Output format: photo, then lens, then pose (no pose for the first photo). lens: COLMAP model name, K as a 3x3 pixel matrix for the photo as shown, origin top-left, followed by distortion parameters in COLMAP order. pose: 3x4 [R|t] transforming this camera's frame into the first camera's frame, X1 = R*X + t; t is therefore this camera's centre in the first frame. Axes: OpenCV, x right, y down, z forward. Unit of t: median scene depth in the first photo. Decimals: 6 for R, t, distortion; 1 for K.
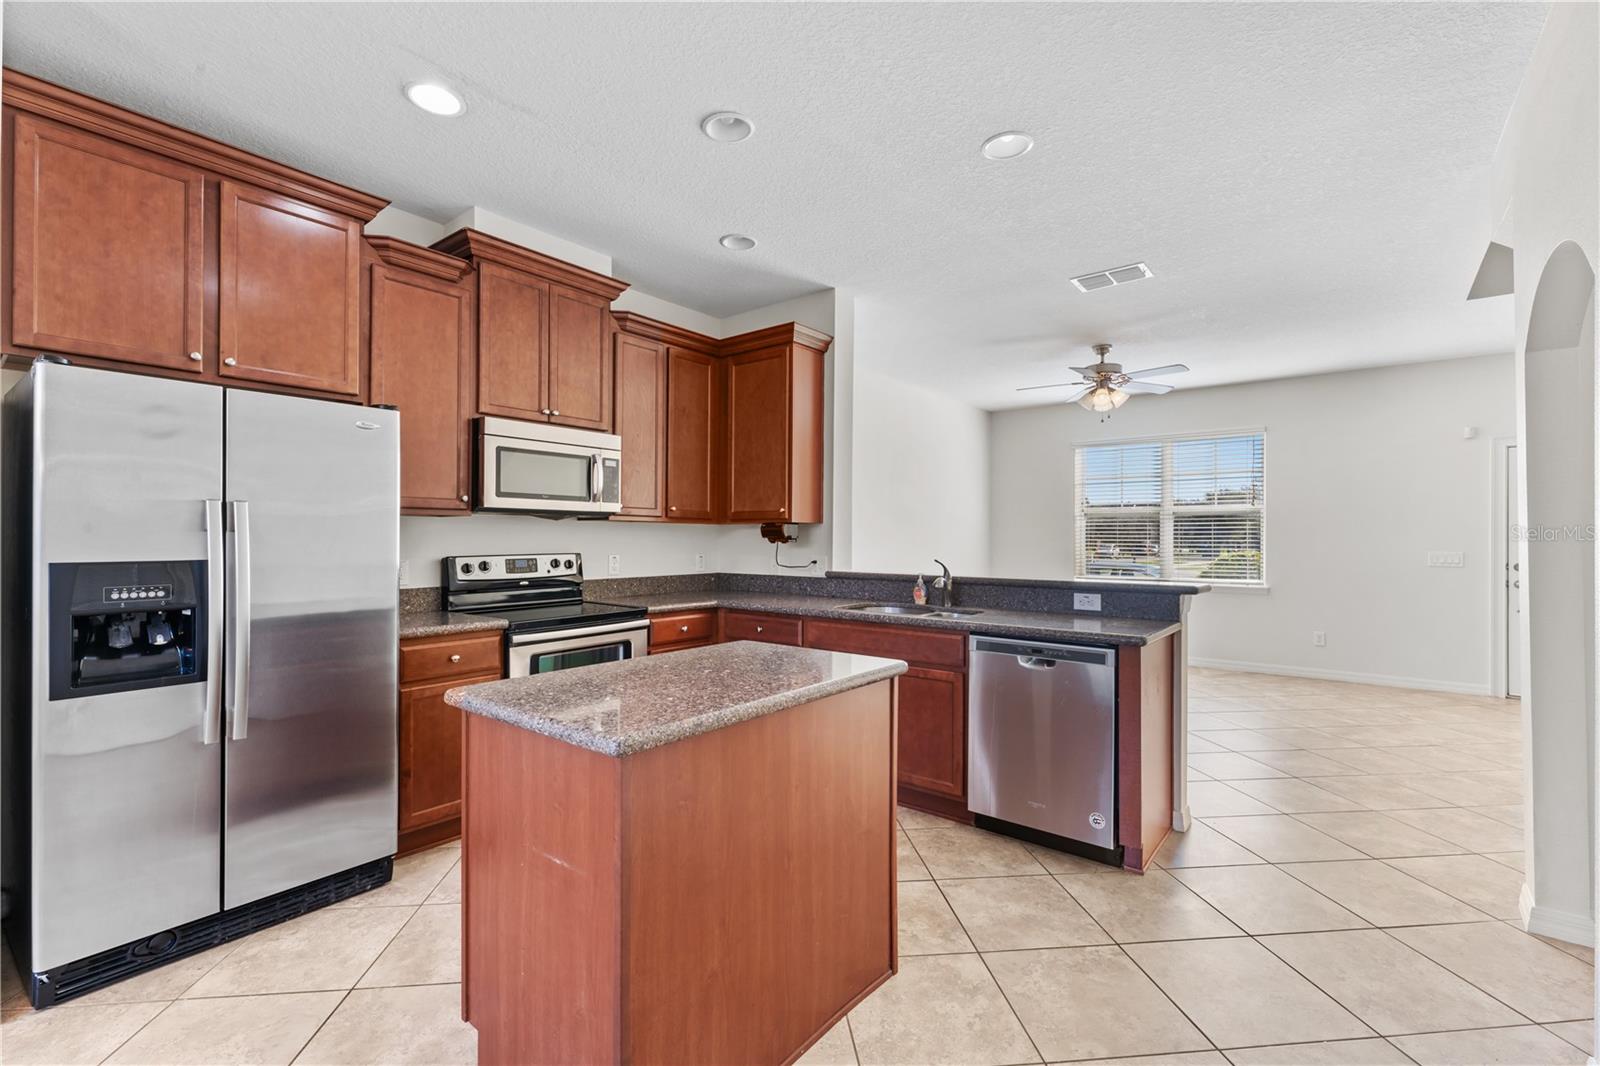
lens RADIAL K [[701.6, 0, 800.0], [0, 701.6, 533.0], [0, 0, 1]] dist [-0.000754, -0.000375]
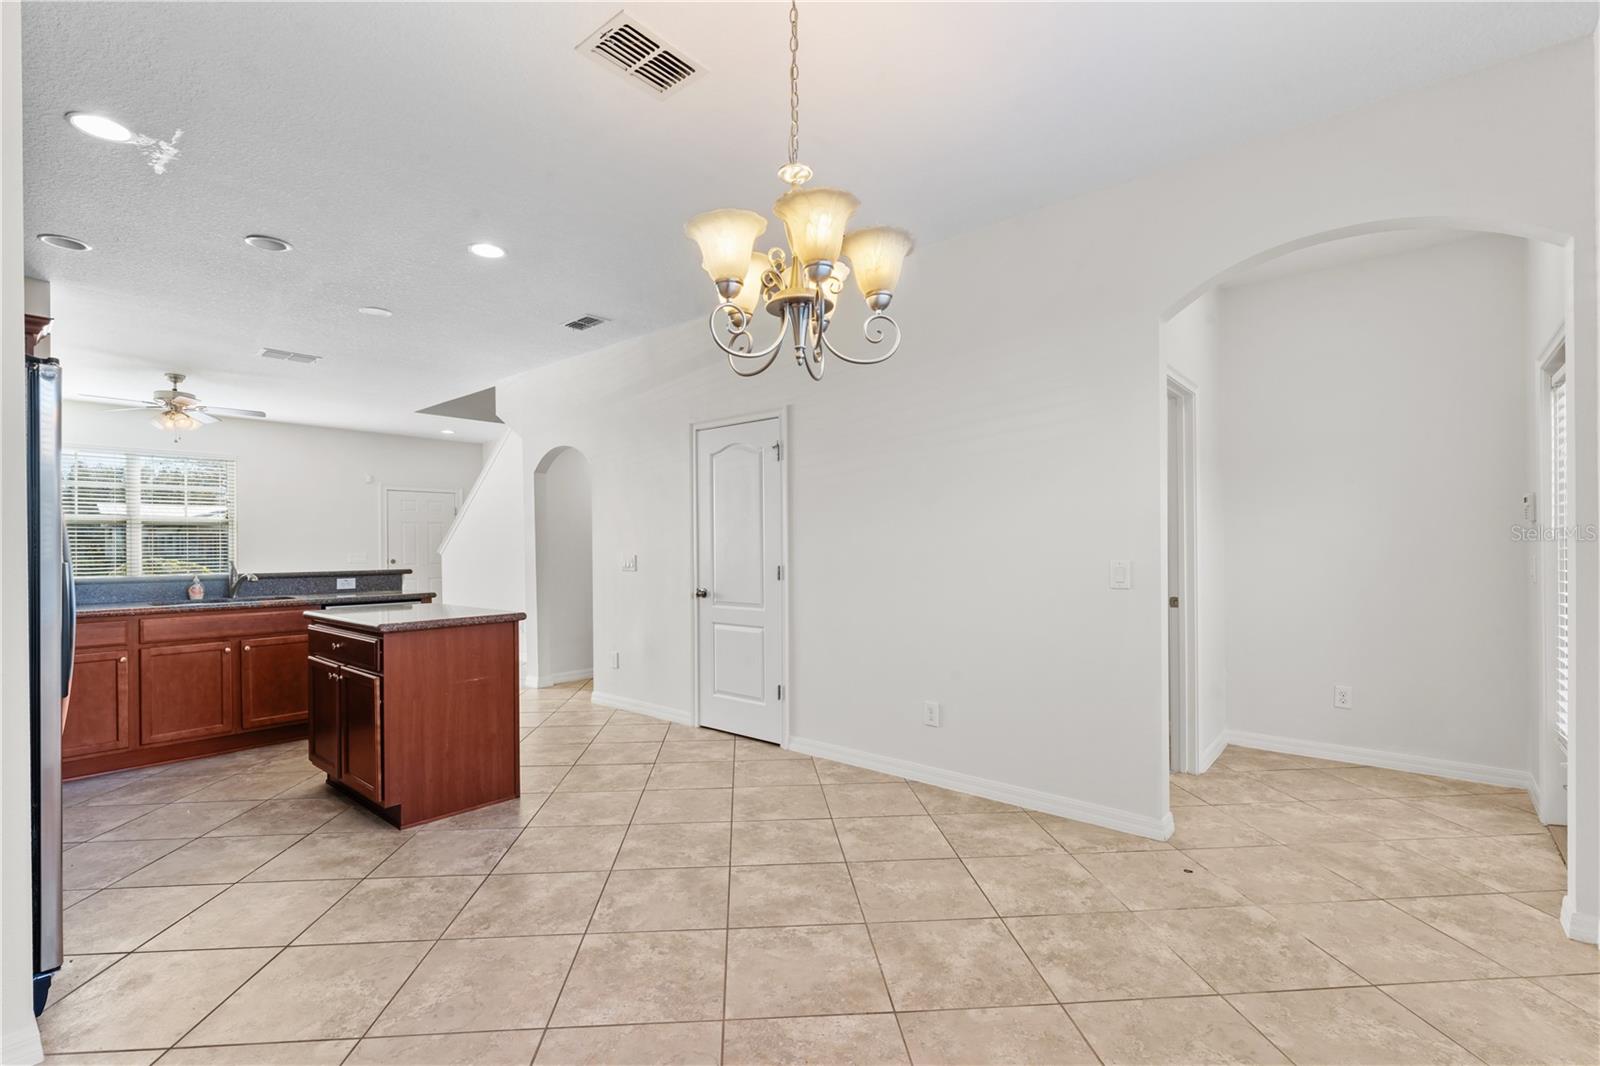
lens RADIAL K [[718.5, 0, 801.0], [0, 718.5, 545.2], [0, 0, 1]] dist [0.000208, 0.000001]
pose [[0.028296, -0.004503, 0.999589, -1.050893], [0.002744, 0.999986, 0.004428, 0.007193], [-0.999596, 0.002618, 0.028308, -0.057056]]
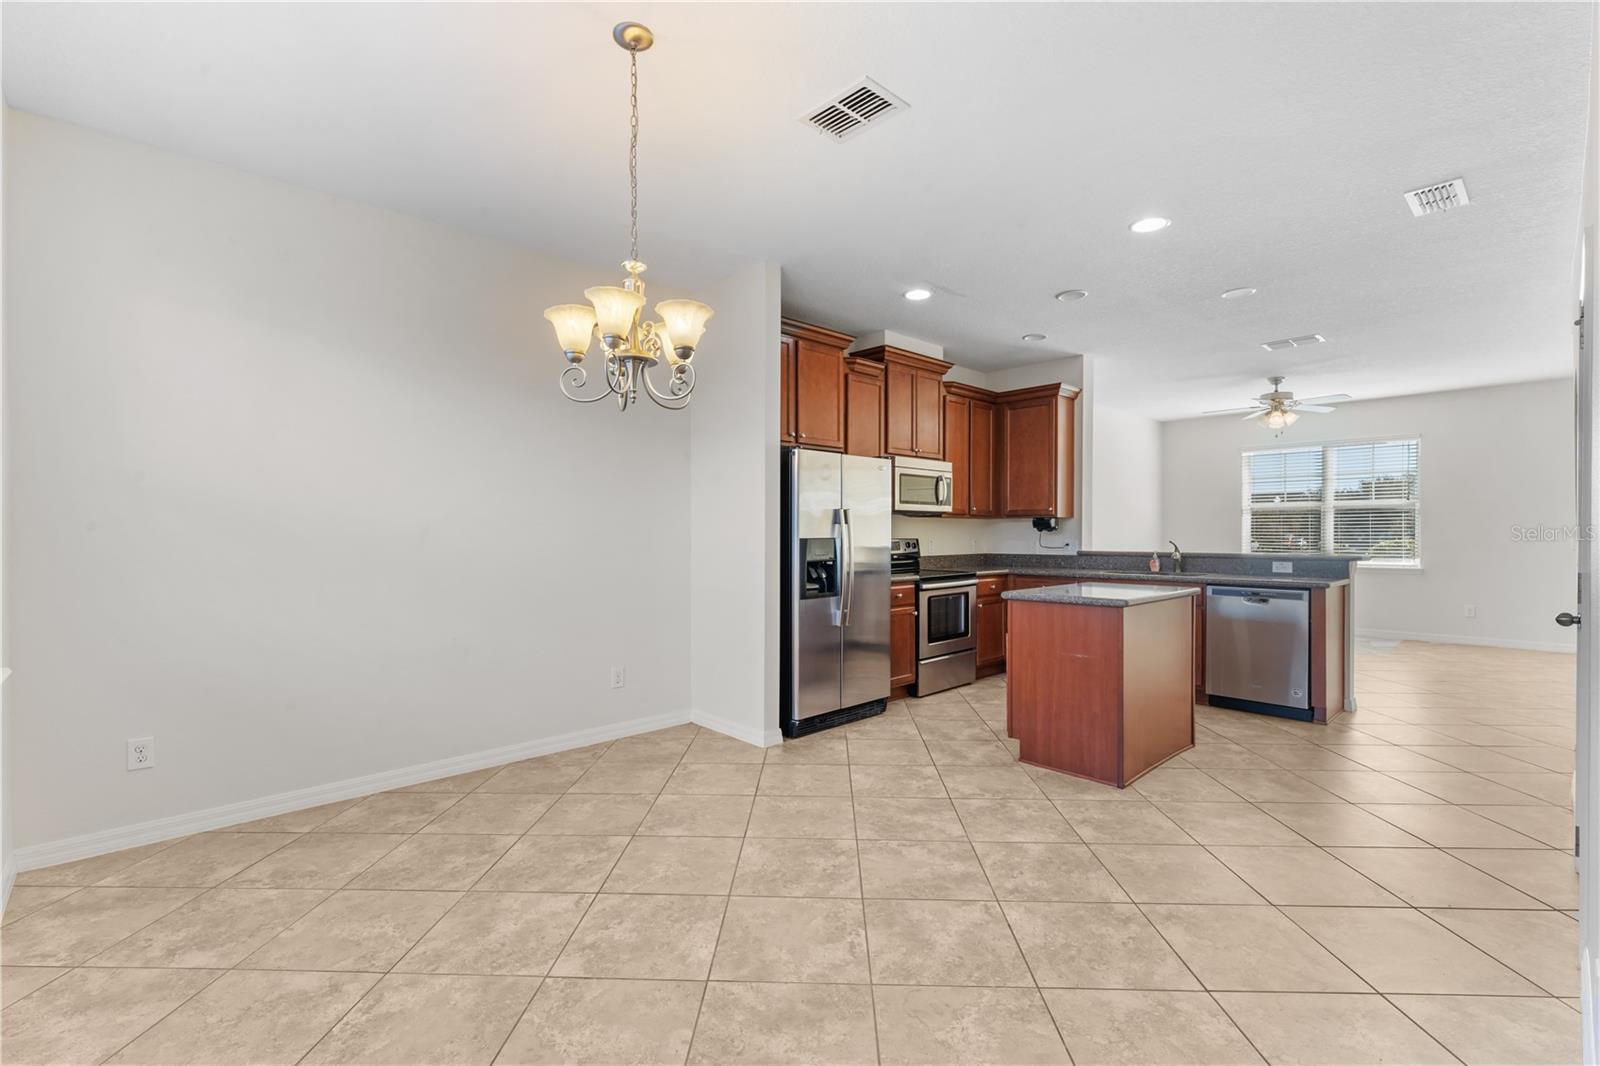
lens RADIAL K [[714.5, 0, 796.9], [0, 714.5, 535.5], [0, 0, 1]] dist [-0.000416, -0.000054]
pose [[0.989742, -0.004612, -0.142792, -0.379681], [0.005972, 0.999941, 0.009094, 0.006932], [0.142741, -0.009853, 0.989711, -0.635219]]
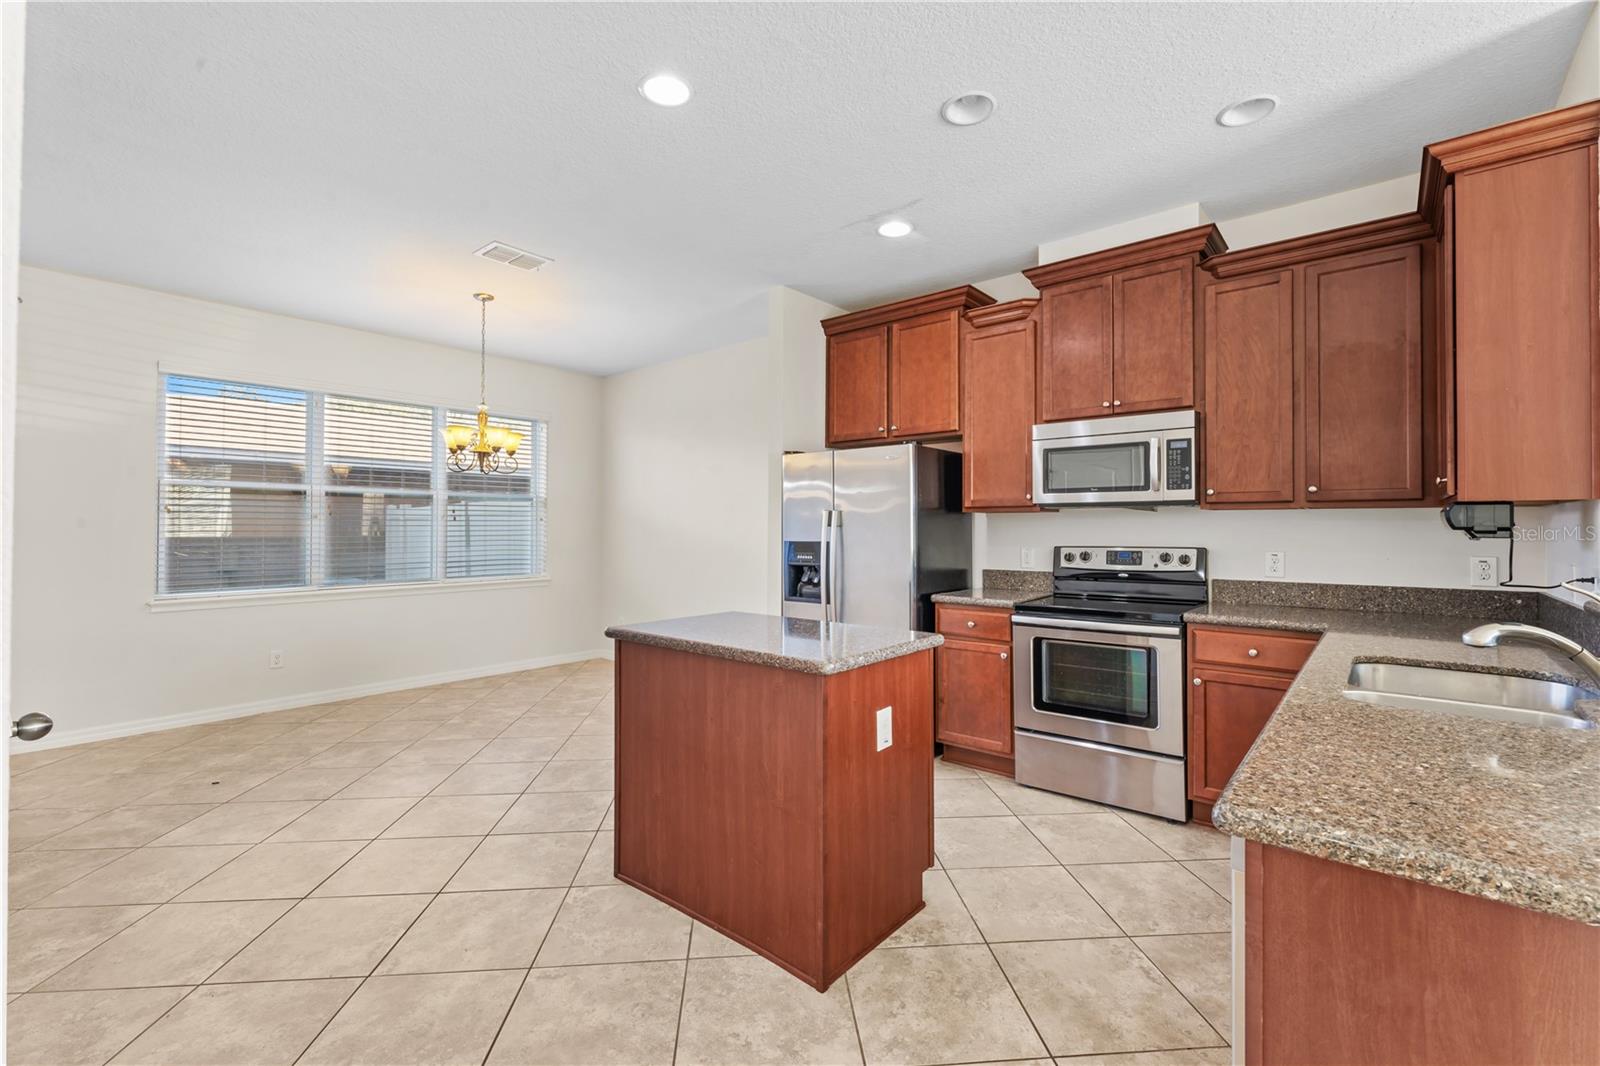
lens RADIAL K [[681.6, 0, 801.1], [0, 681.6, 523.1], [0, 0, 1]] dist [0.000870, 0.000264]
pose [[-0.027201, -0.012967, -0.999546, 0.591184], [0.004943, 0.999902, -0.013106, 0.007062], [0.999618, -0.005298, -0.027134, 0.558281]]
